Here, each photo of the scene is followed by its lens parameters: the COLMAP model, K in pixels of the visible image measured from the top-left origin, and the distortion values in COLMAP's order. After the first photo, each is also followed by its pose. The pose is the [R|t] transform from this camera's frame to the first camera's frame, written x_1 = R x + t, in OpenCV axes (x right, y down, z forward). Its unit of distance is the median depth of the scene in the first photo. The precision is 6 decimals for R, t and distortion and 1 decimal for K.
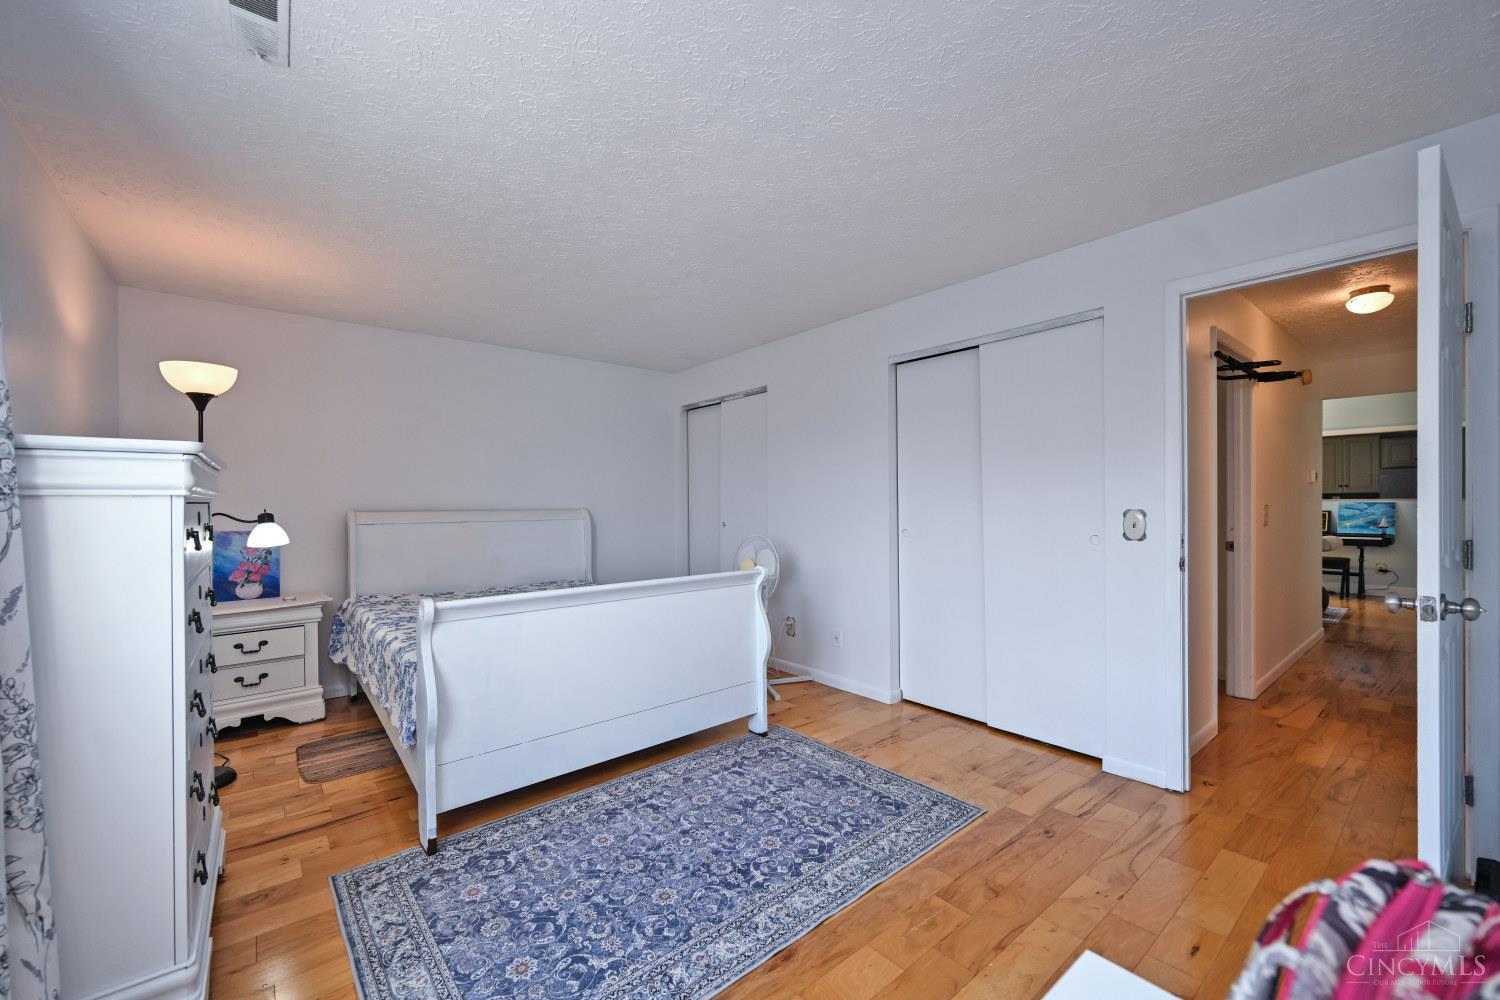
lens RADIAL K [[588.7, 0, 757.1], [0, 588.7, 509.6], [0, 0, 1]] dist [-0.002938, 0.000303]
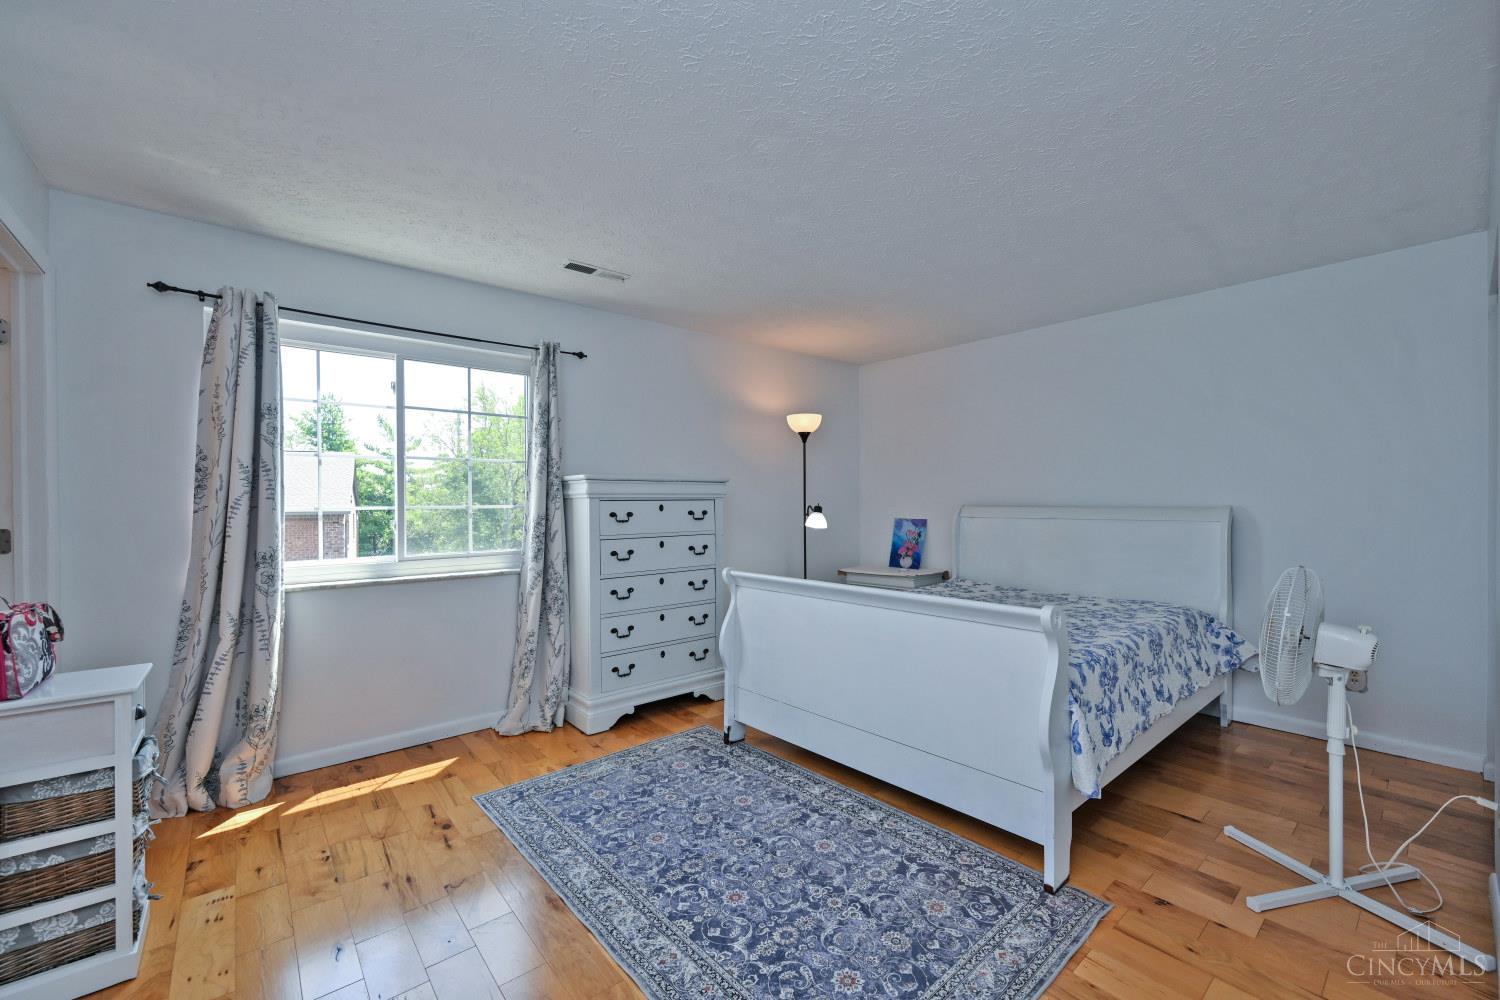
lens RADIAL K [[588.7, 0, 737.1], [0, 588.7, 497.0], [0, 0, 1]] dist [-0.002938, 0.000303]
pose [[0.019552, -0.002462, -0.999806, 0.799583], [-0.007005, 0.999972, -0.002599, -0.013779], [0.999784, 0.007054, 0.019534, 0.892014]]
